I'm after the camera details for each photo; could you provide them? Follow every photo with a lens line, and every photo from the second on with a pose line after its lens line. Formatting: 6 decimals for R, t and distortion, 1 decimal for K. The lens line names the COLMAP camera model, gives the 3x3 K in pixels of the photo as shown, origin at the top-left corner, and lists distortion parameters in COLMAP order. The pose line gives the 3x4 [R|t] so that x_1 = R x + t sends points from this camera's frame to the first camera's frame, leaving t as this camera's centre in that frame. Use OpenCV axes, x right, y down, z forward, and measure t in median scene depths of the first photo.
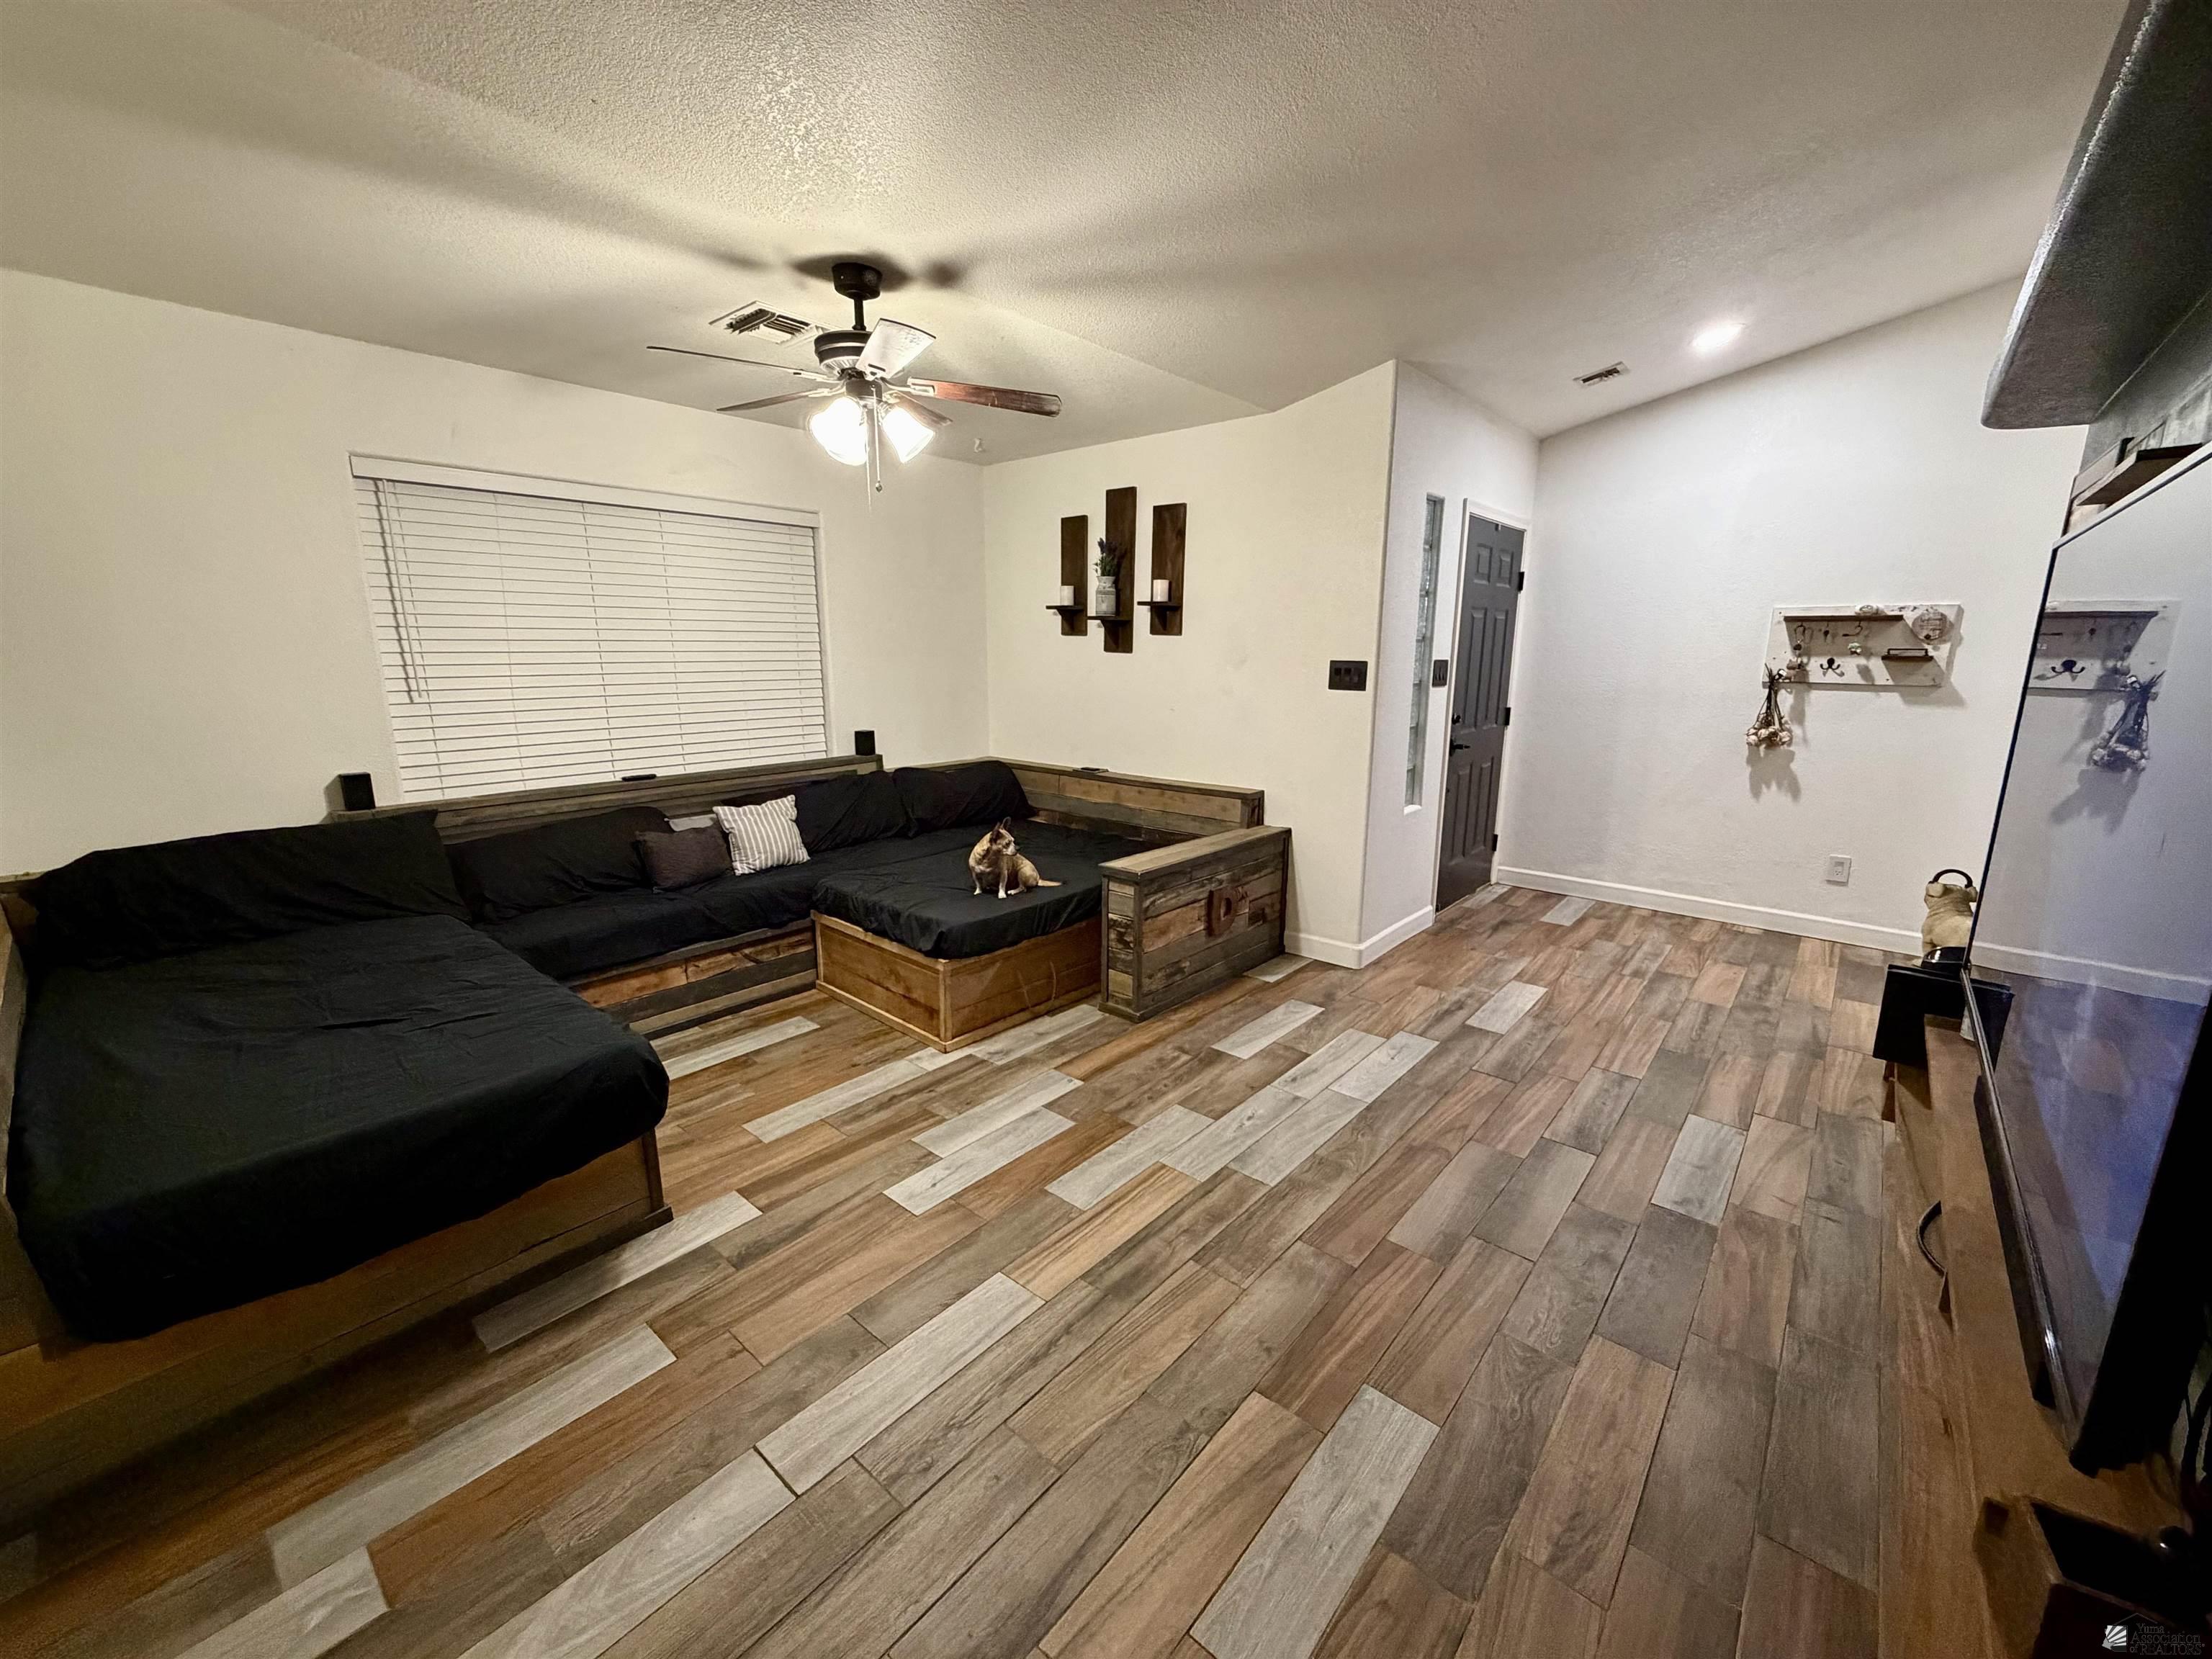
lens RADIAL K [[874.9, 0, 1106.0], [0, 874.9, 829.5], [0, 0, 1]] dist [0.000164, -0.000440]
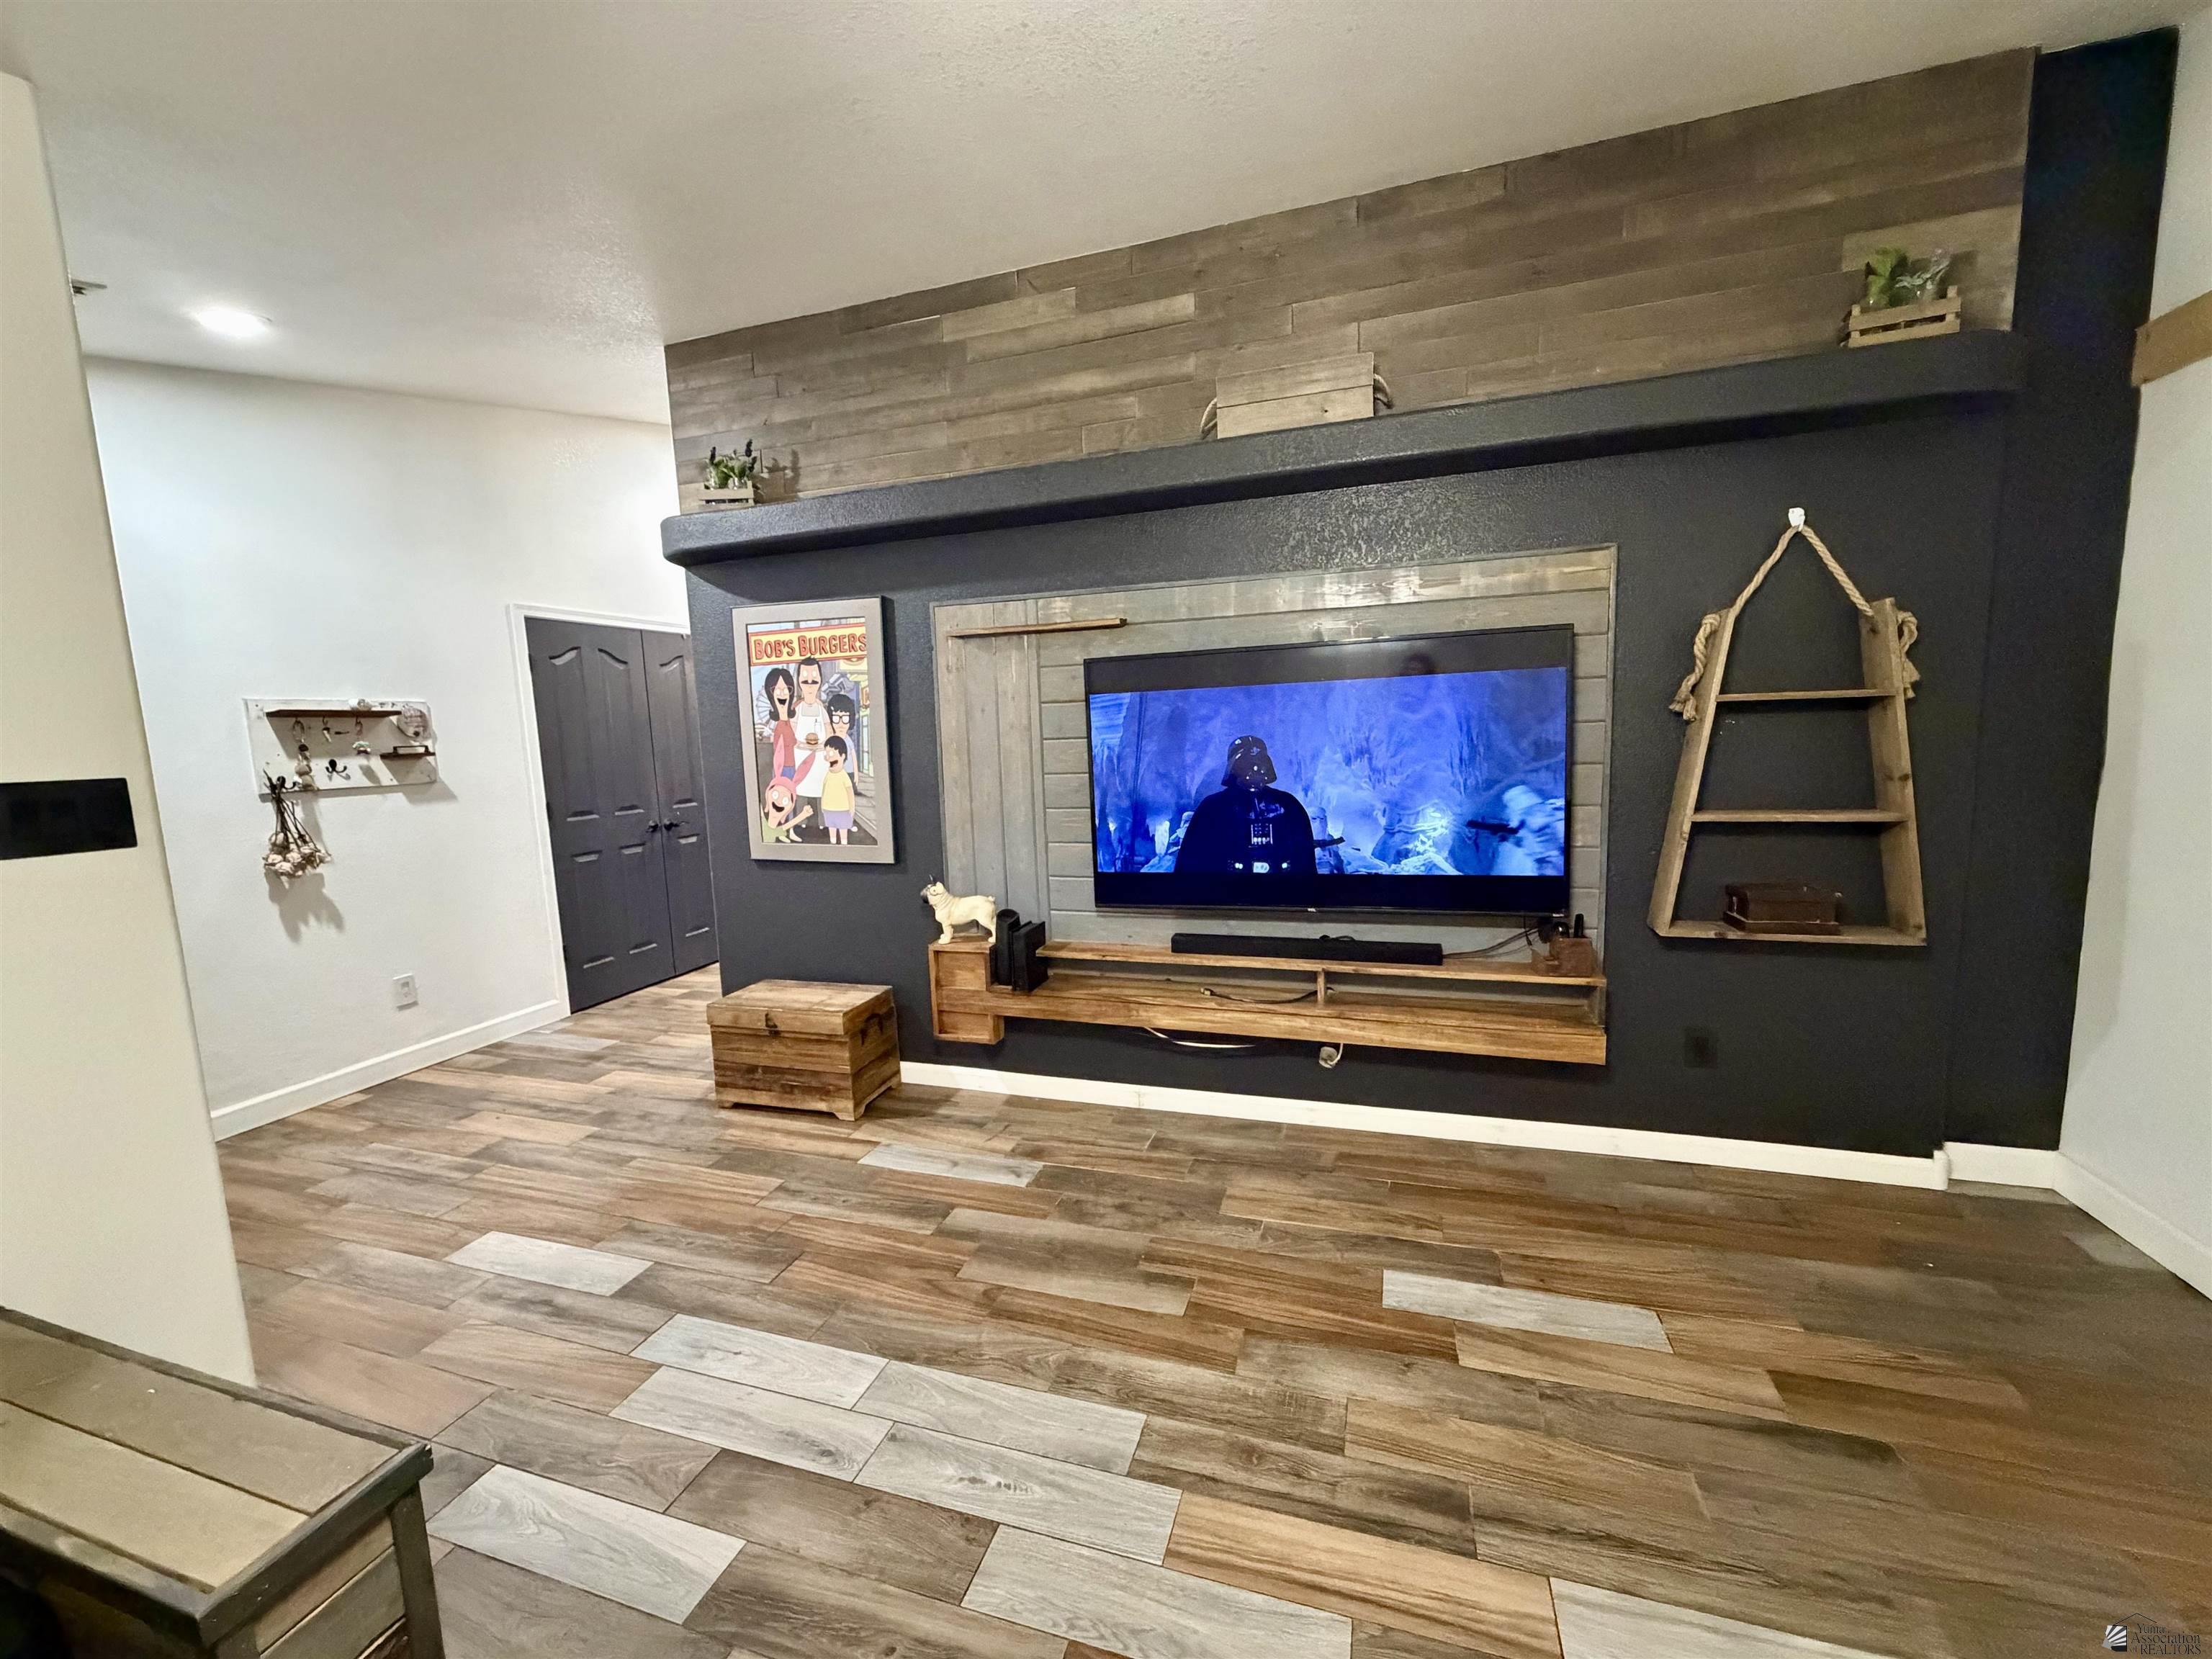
lens RADIAL K [[874.9, 0, 1106.0], [0, 874.9, 829.5], [0, 0, 1]] dist [0.000164, -0.000440]
pose [[-0.382021, -0.093451, 0.919417, -0.288467], [0.226656, 0.955014, 0.191246, -0.145828], [-0.895928, 0.281451, -0.343654, 0.756593]]
